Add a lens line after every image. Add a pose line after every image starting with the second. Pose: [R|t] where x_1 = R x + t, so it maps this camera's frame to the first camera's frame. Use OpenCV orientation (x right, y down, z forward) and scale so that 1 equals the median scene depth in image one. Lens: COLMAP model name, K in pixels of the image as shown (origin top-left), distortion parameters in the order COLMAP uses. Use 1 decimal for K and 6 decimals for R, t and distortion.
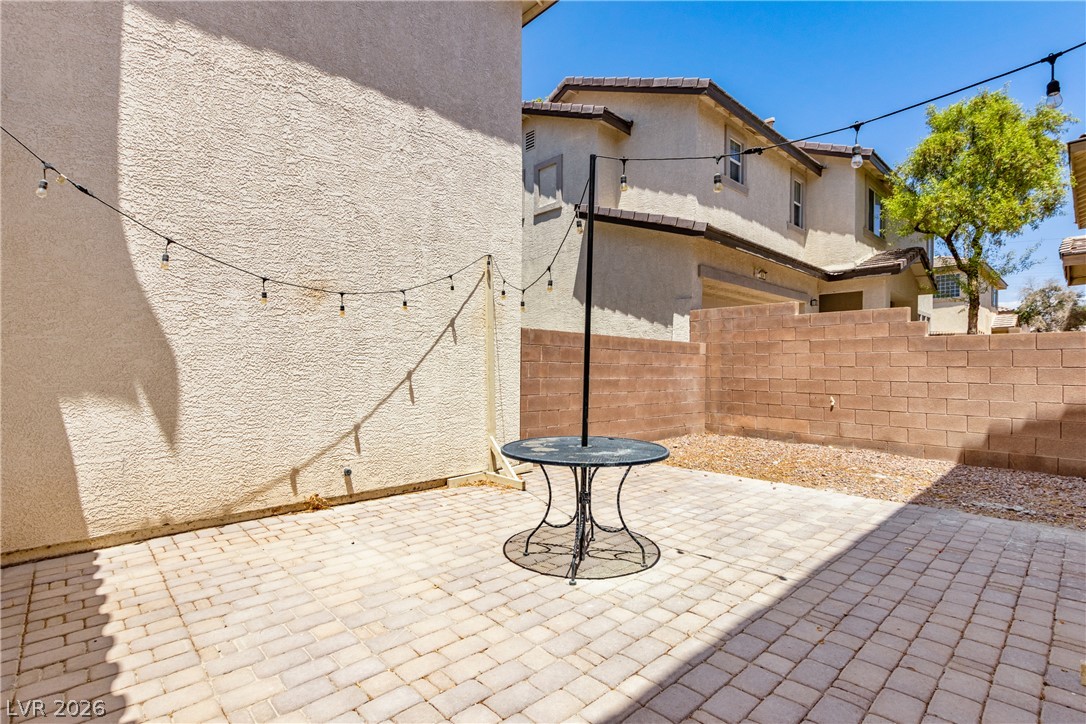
lens RADIAL K [[516.4, 0, 543.2], [0, 516.4, 369.8], [0, 0, 1]] dist [0.016879, 0.000515]
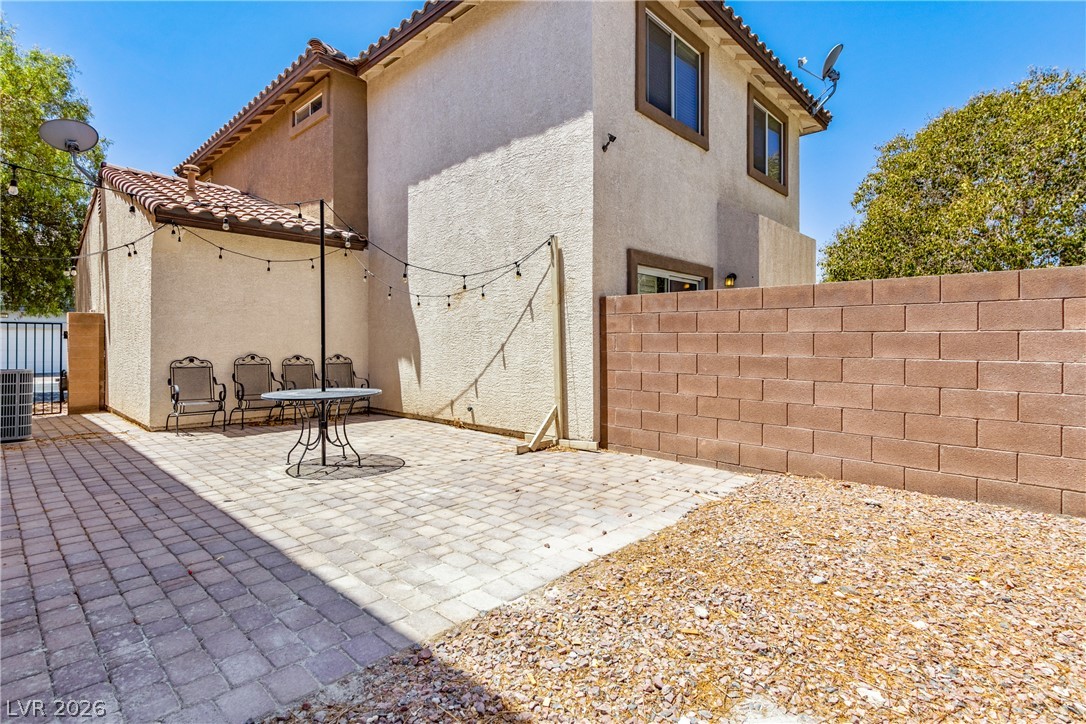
lens RADIAL K [[521.7, 0, 544.2], [0, 521.7, 349.0], [0, 0, 1]] dist [0.005214, 0.000422]
pose [[0.058062, 0.001802, -0.998311, 1.228188], [-0.004412, 0.999989, 0.001548, 0.015074], [0.998303, 0.004315, 0.058069, 1.163669]]
